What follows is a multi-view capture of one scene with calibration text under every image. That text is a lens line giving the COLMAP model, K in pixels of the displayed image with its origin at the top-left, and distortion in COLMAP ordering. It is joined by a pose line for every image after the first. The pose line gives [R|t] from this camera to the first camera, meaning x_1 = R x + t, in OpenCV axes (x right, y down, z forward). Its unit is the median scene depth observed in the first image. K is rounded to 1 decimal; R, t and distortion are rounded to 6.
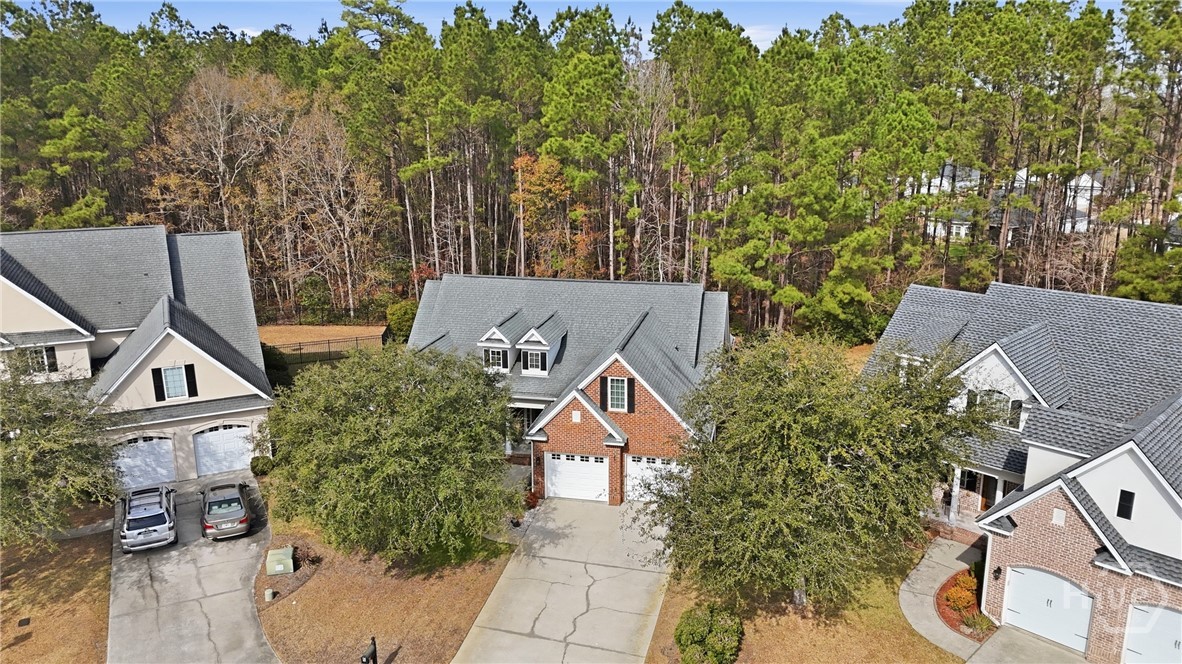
lens RADIAL K [[866.8, 0, 587.6], [0, 866.8, 332.0], [0, 0, 1]] dist [0.057530, -0.031426]
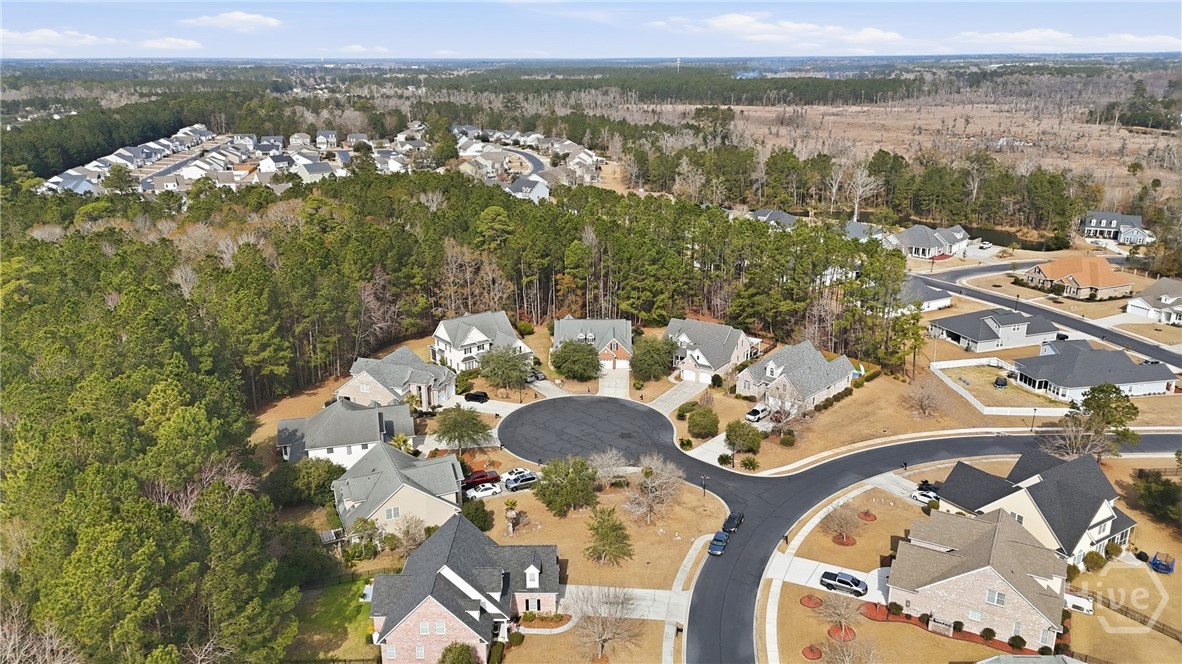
lens RADIAL K [[866.8, 0, 596.7], [0, 866.8, 333.6], [0, 0, 1]] dist [0.057530, -0.031426]
pose [[0.977080, -0.061461, 0.203807, -0.972868], [0.049328, 0.996724, 0.064091, -0.295016], [-0.207078, -0.052569, 0.976911, -3.467833]]
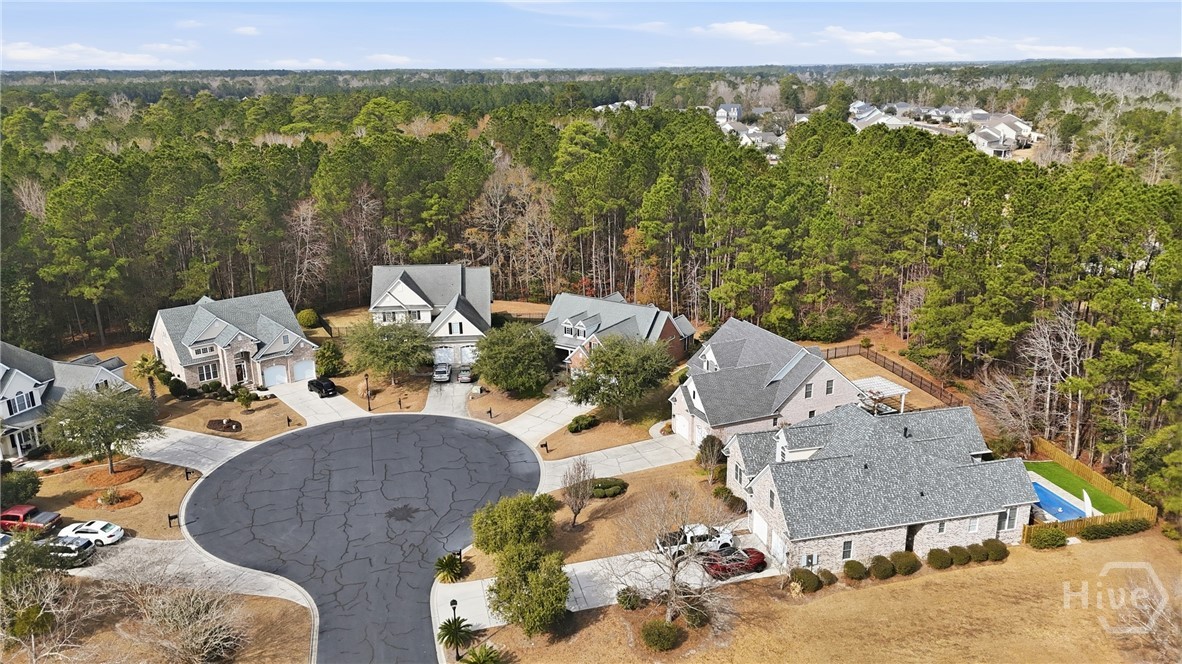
lens RADIAL K [[866.8, 0, 591.4], [0, 866.8, 327.7], [0, 0, 1]] dist [0.057530, -0.031426]
pose [[0.934305, 0.099017, -0.342446, 0.875330], [-0.083155, 0.994684, 0.060734, -0.147136], [0.346639, -0.028268, 0.937573, -1.434561]]
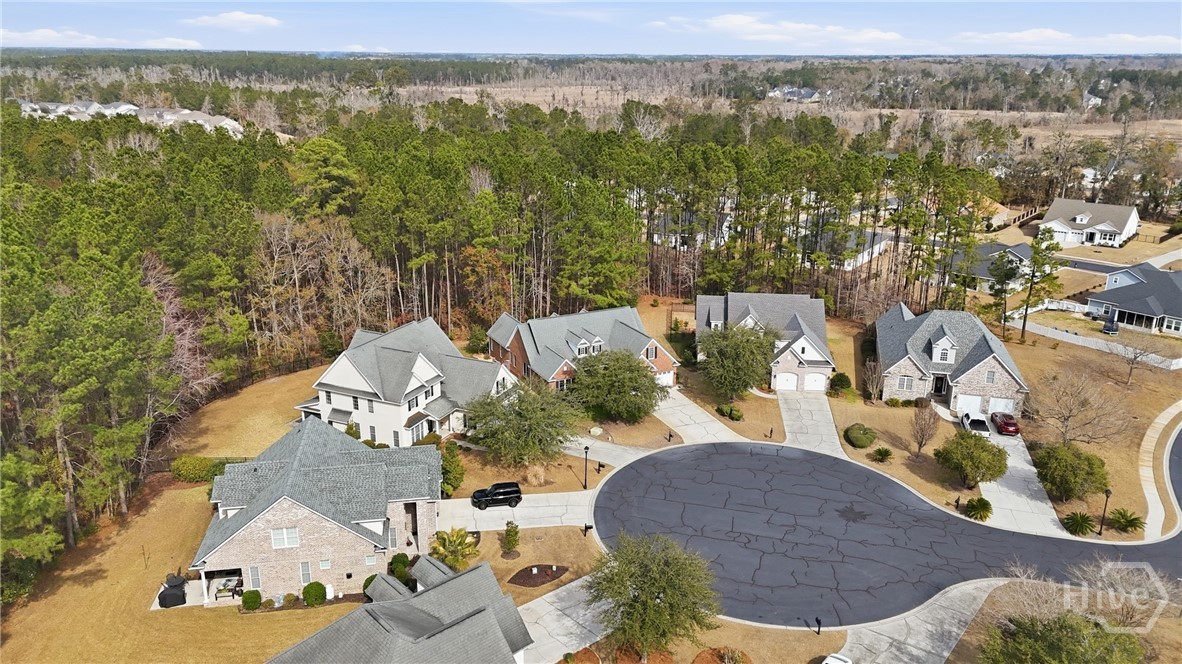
lens RADIAL K [[866.8, 0, 593.9], [0, 866.8, 336.0], [0, 0, 1]] dist [0.057530, -0.031426]
pose [[0.768960, -0.186162, 0.611592, -1.679719], [0.145762, 0.982519, 0.115800, -0.310043], [-0.622458, 0.000102, 0.782653, -1.005480]]
